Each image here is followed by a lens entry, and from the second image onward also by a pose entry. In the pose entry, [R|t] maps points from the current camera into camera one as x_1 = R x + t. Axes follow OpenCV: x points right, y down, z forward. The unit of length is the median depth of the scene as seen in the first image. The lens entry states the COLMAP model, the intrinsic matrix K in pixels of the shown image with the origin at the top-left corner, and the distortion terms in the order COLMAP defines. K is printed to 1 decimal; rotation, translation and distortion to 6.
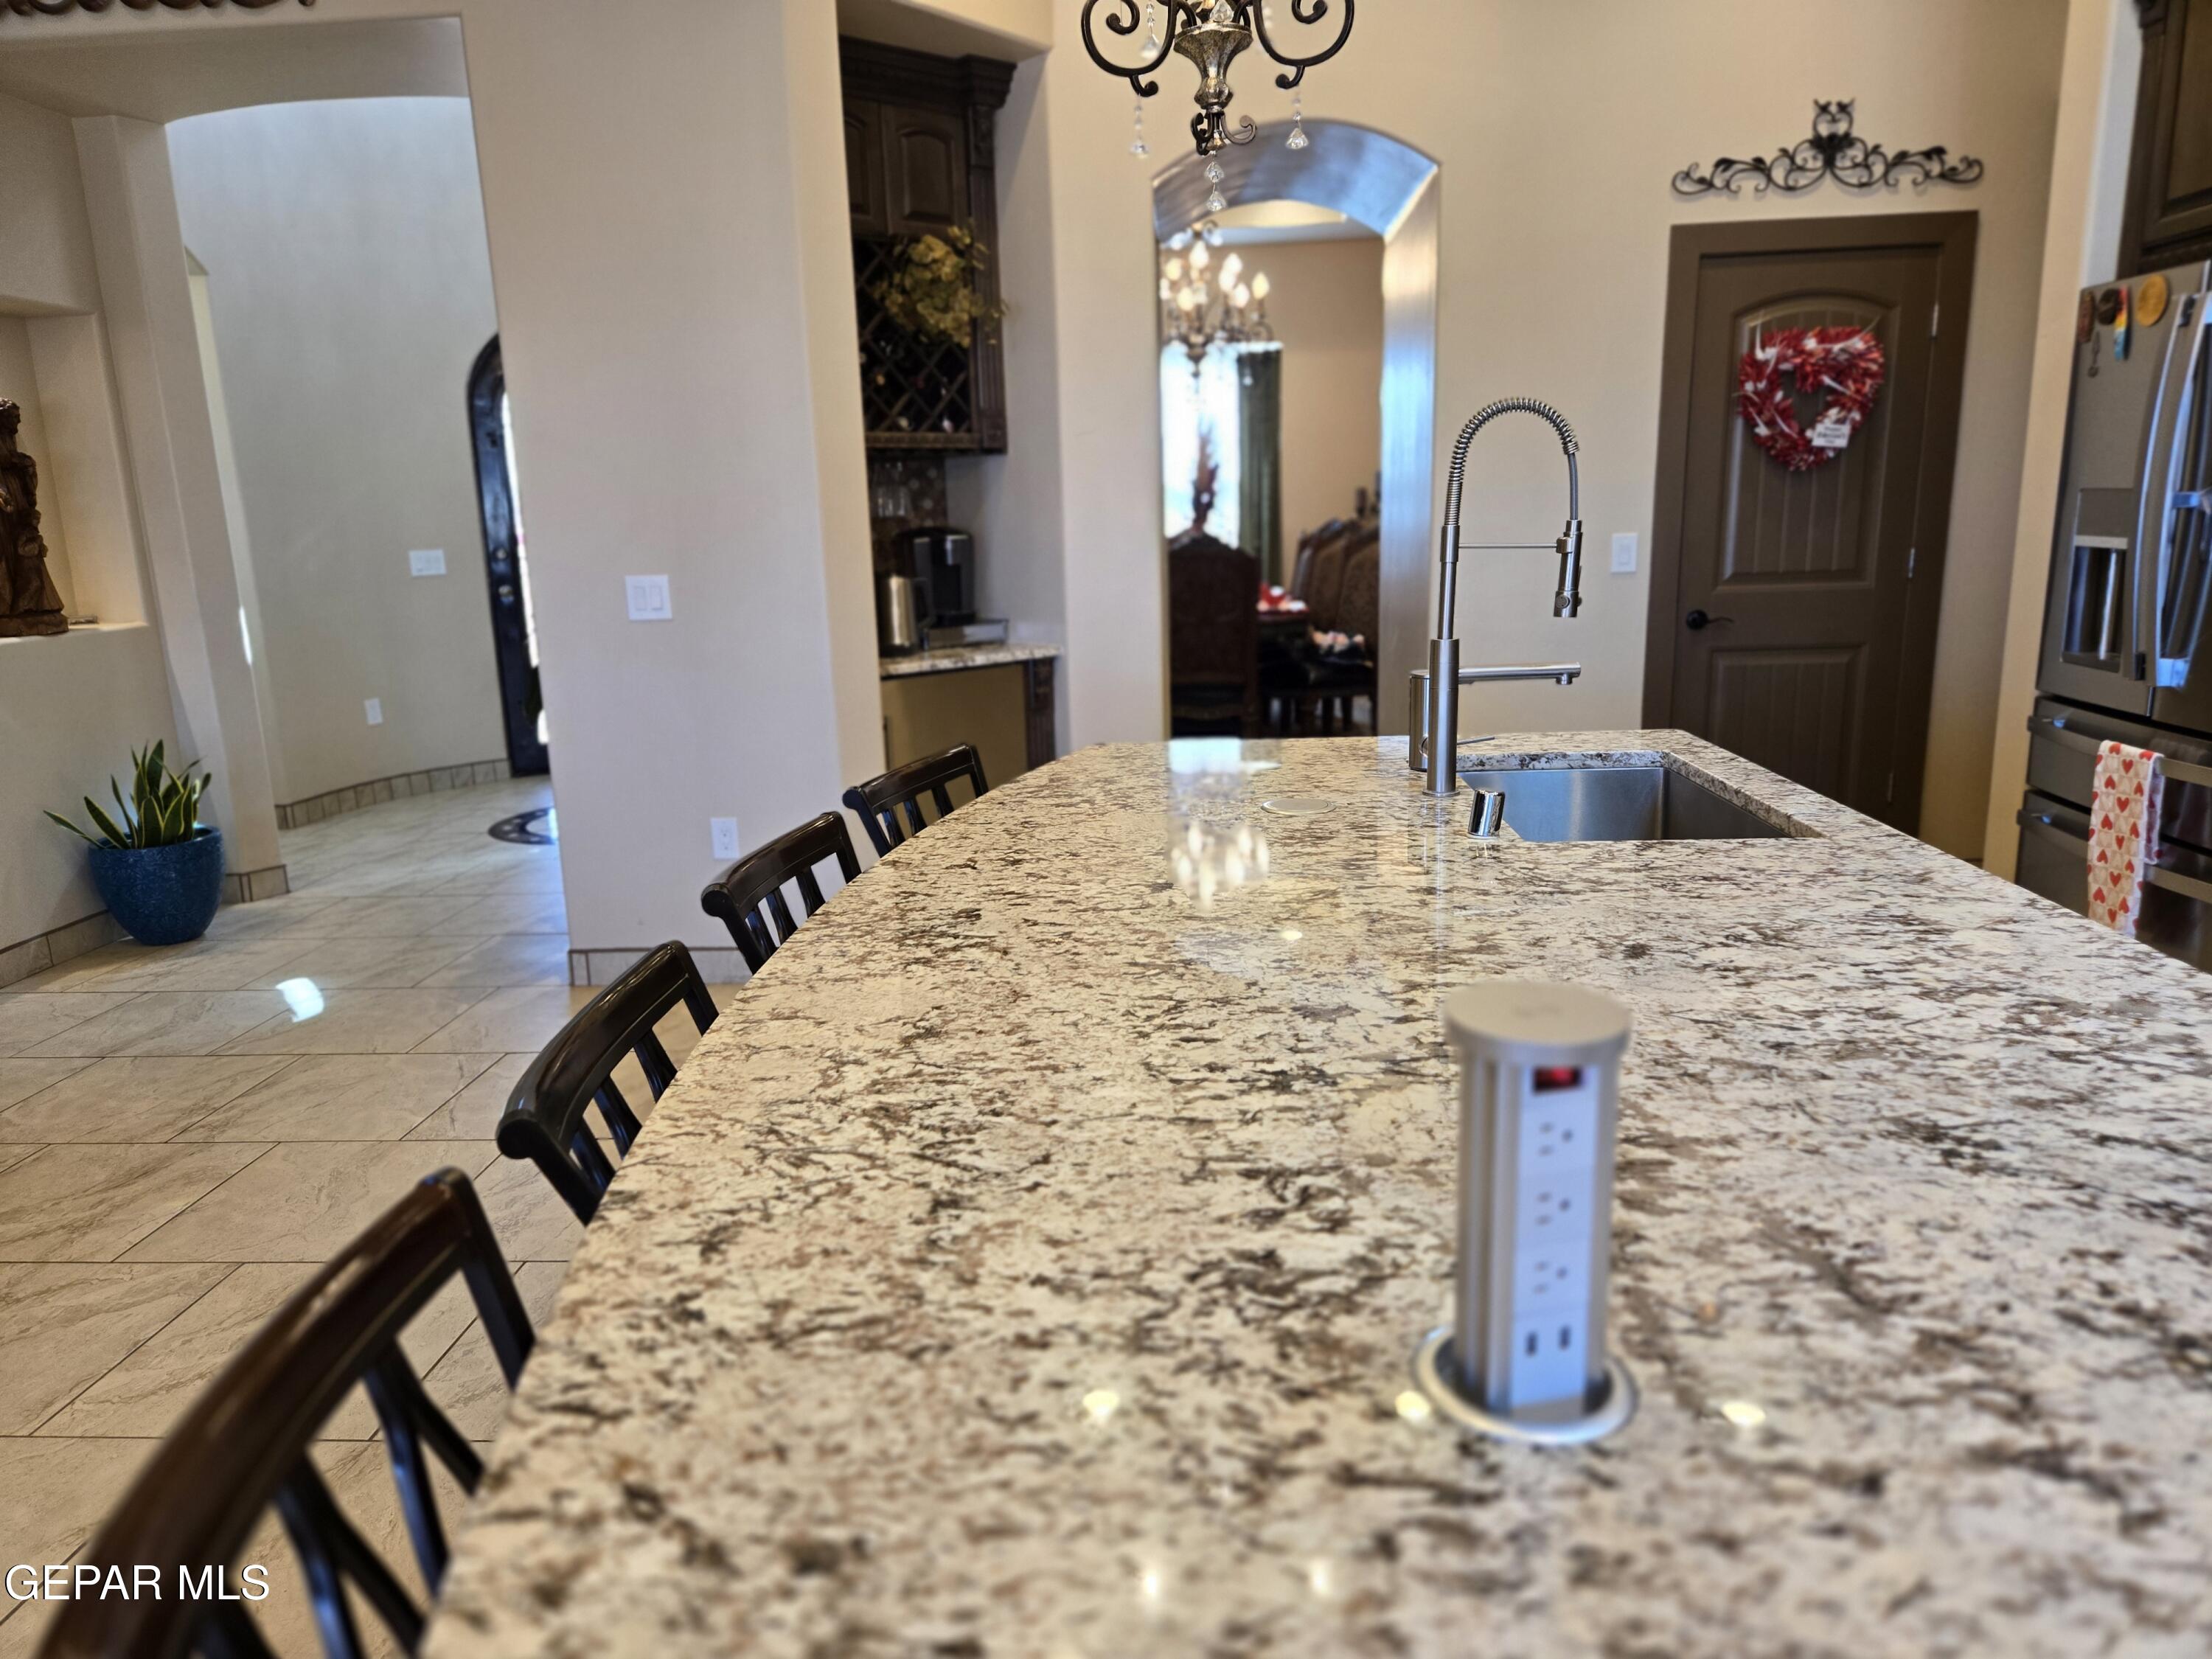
lens RADIAL K [[1481.0, 0, 1093.2], [0, 1481.0, 832.5], [0, 0, 1]] dist [0.053425, -0.039135]
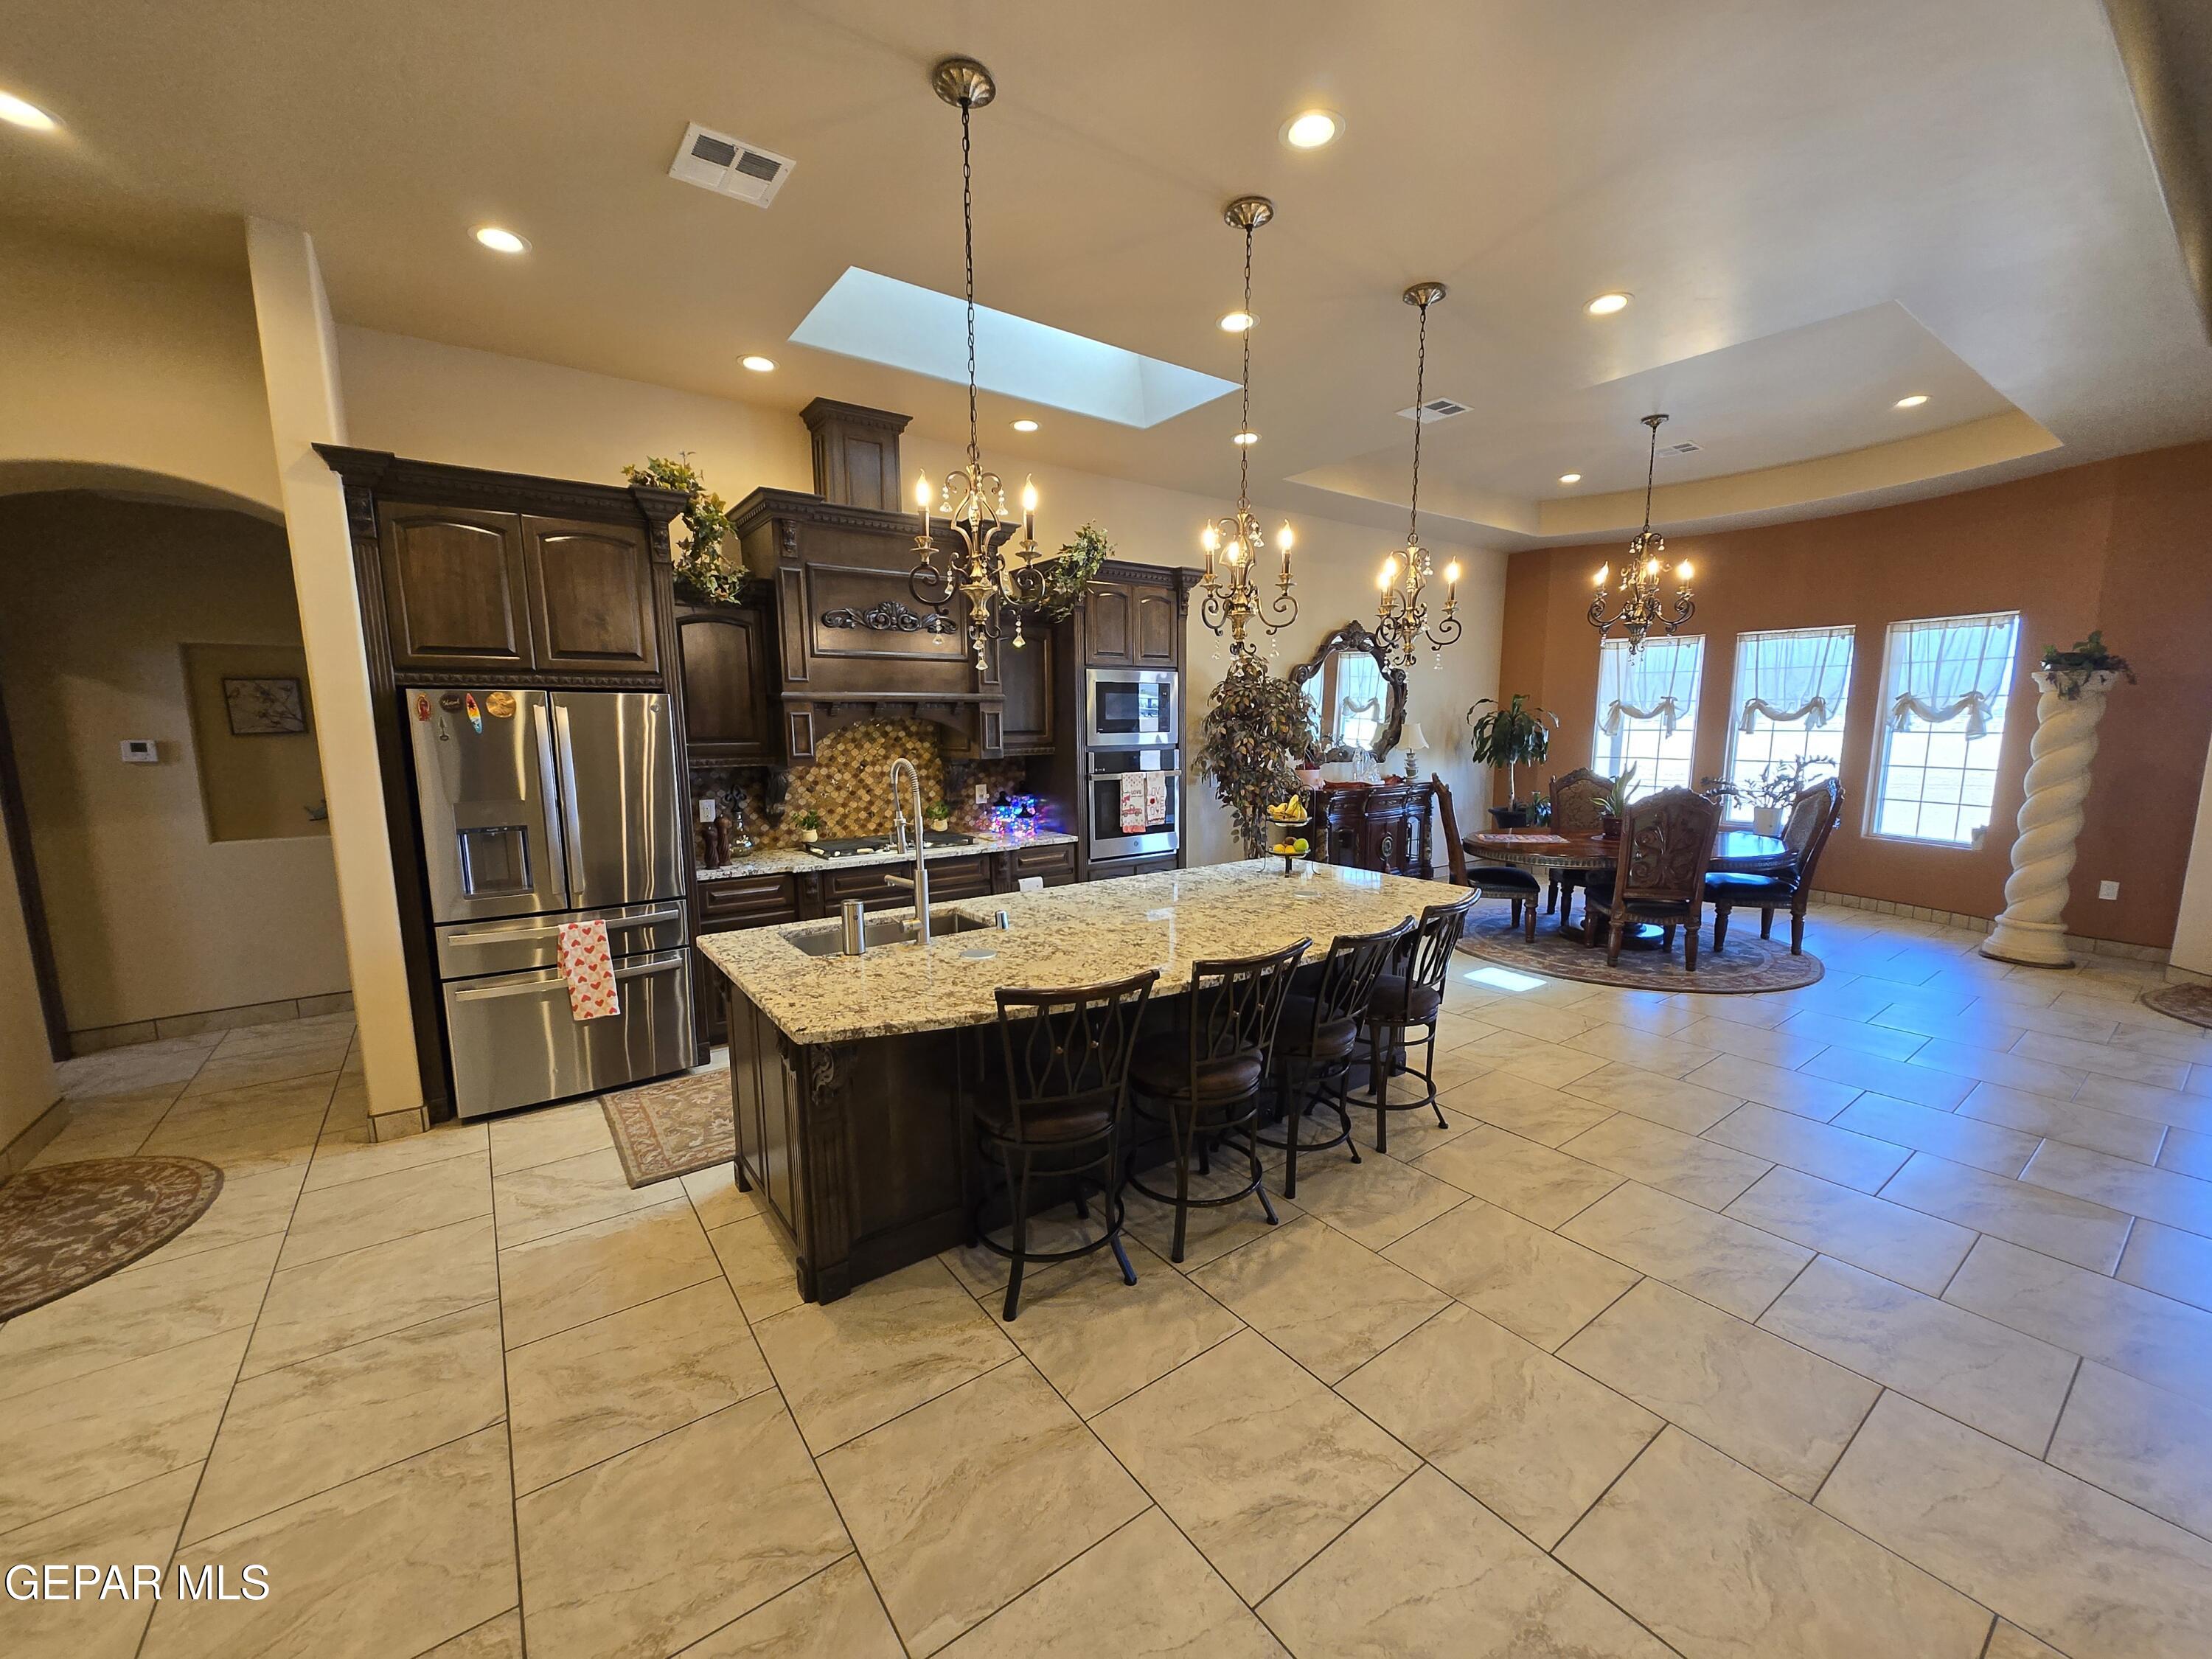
lens RADIAL K [[873.8, 0, 1105.6], [0, 873.8, 842.8], [0, 0, 1]] dist [0.006011, -0.002115]
pose [[-0.638453, -0.075375, 0.765961, -0.457415], [0.192757, 0.947818, 0.253940, -0.225739], [-0.745133, 0.309773, -0.590608, 0.801437]]
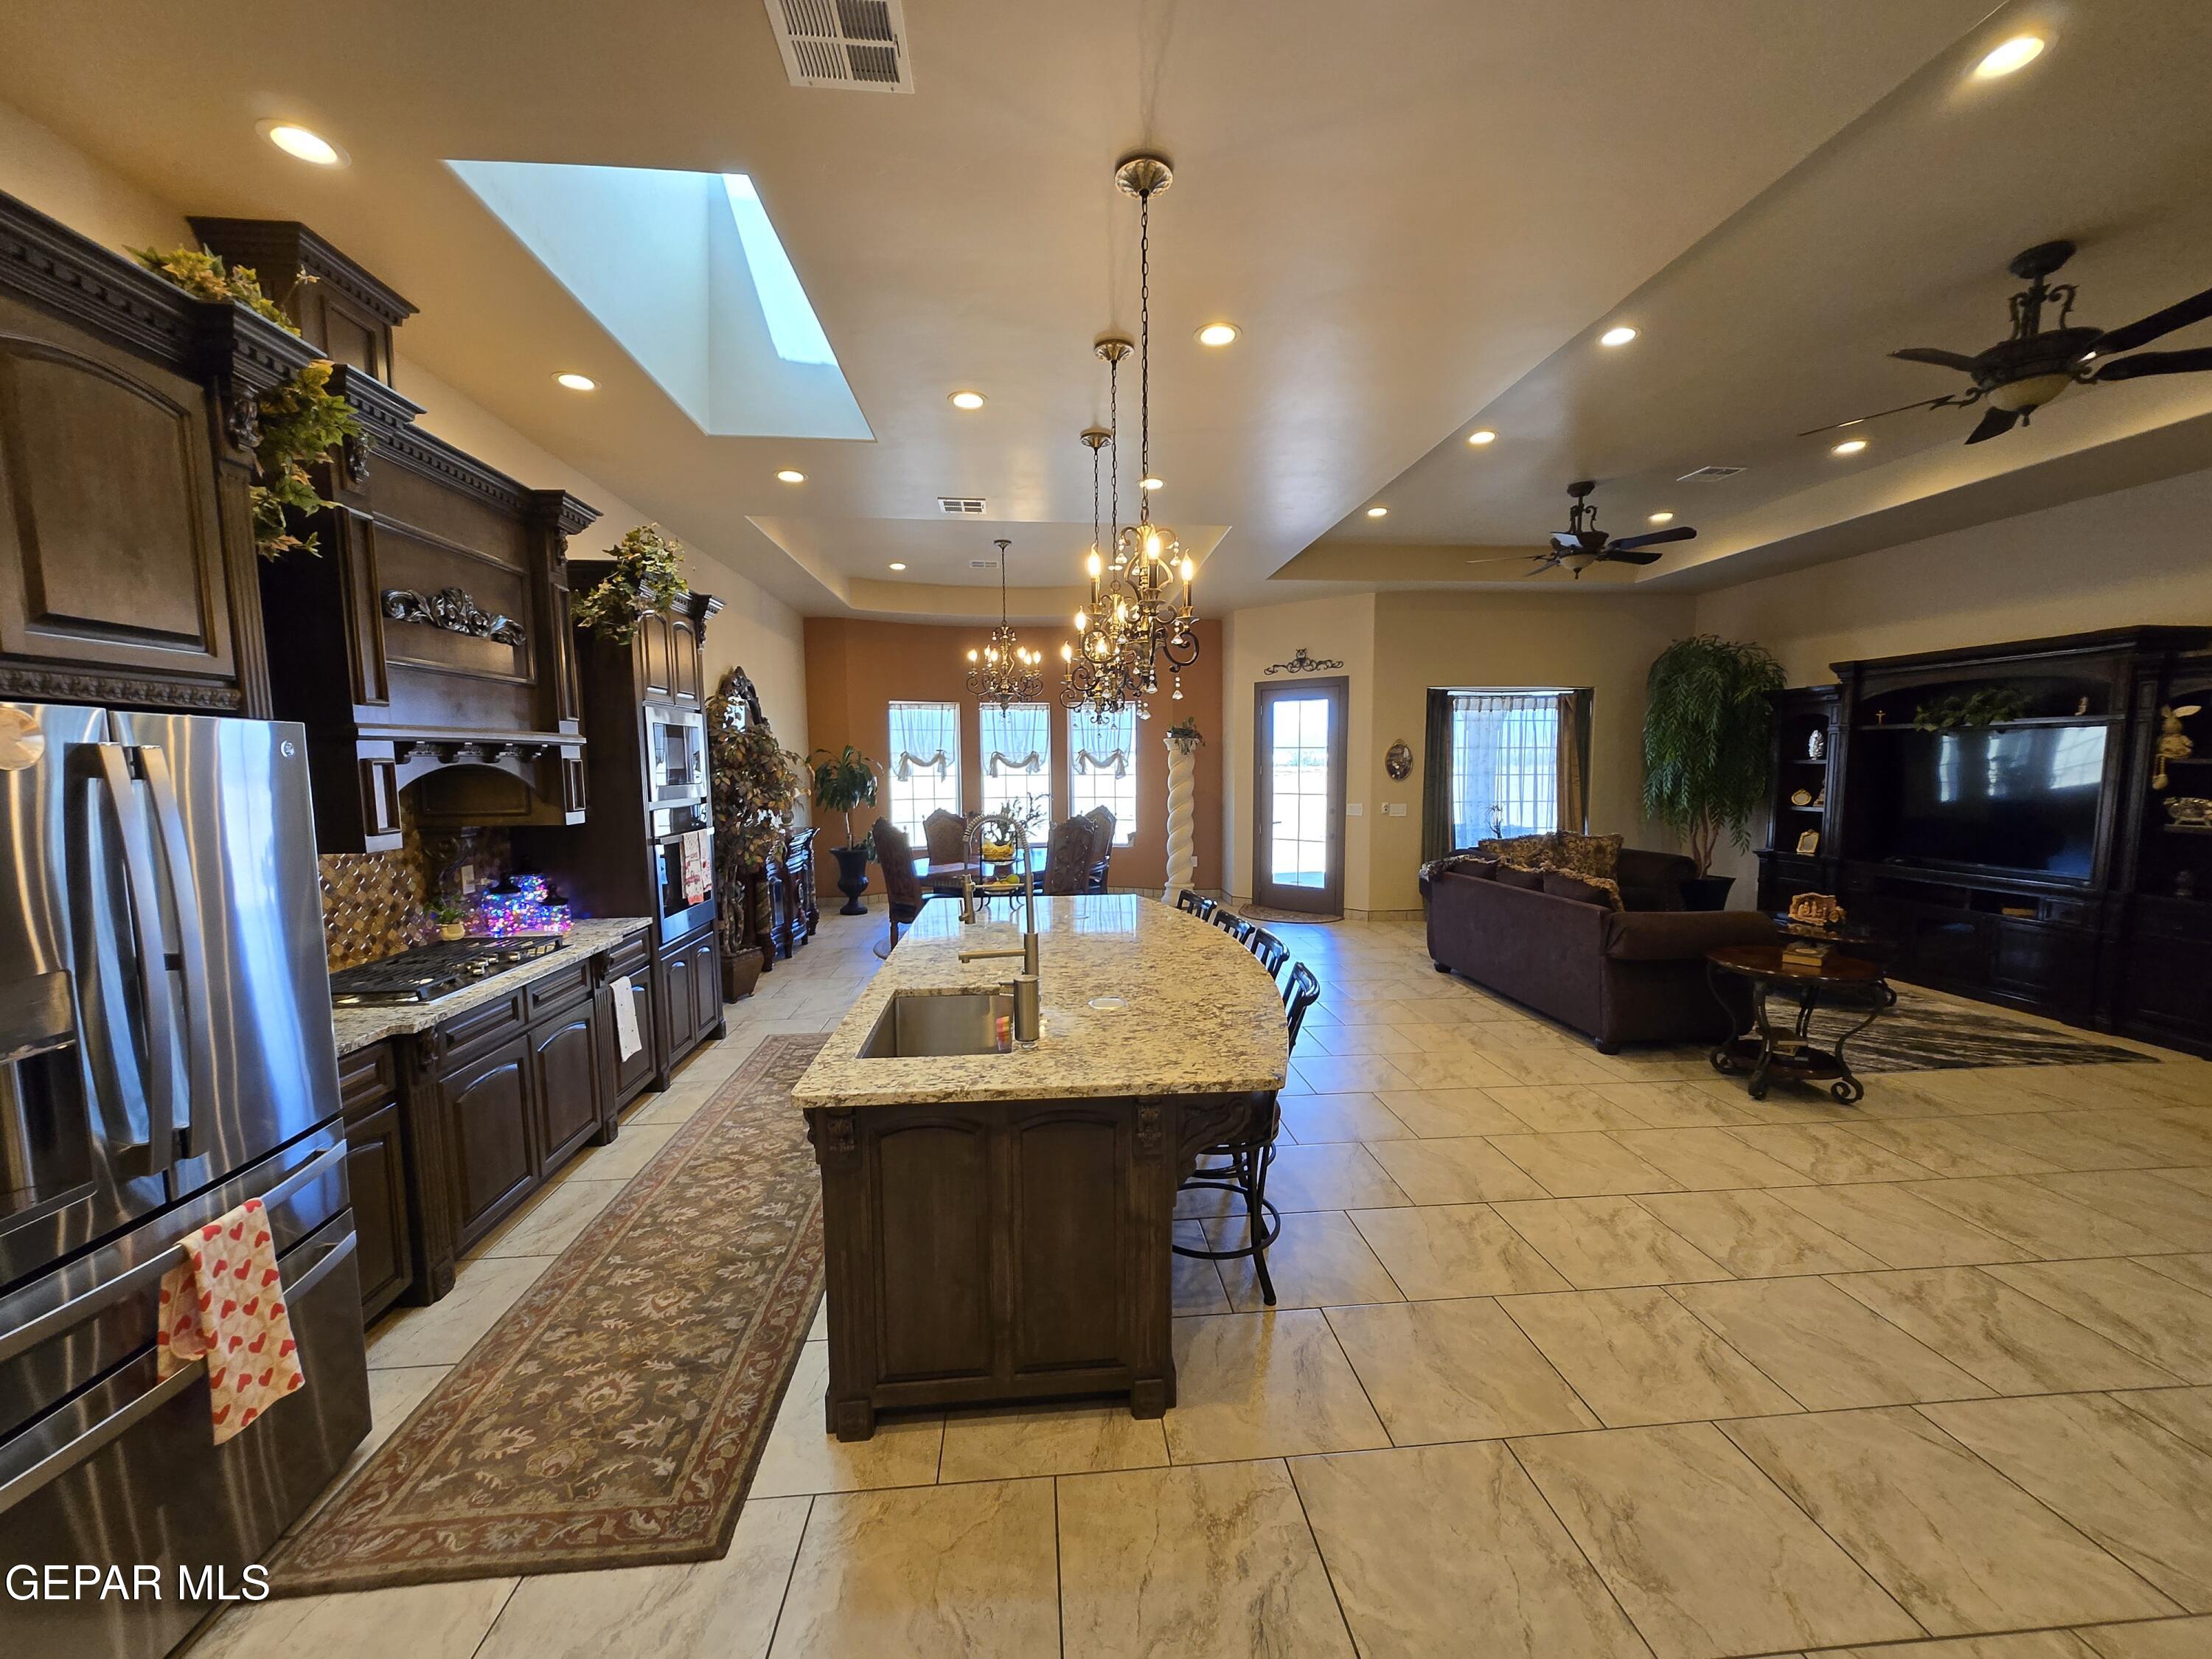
lens RADIAL K [[873.8, 0, 1110.9], [0, 873.8, 843.1], [0, 0, 1]] dist [0.006011, -0.002115]
pose [[-0.987412, 0.051242, -0.149641, 0.157673], [0.002132, 0.950295, 0.311343, -0.308478], [0.158157, 0.307105, -0.938442, 1.068085]]
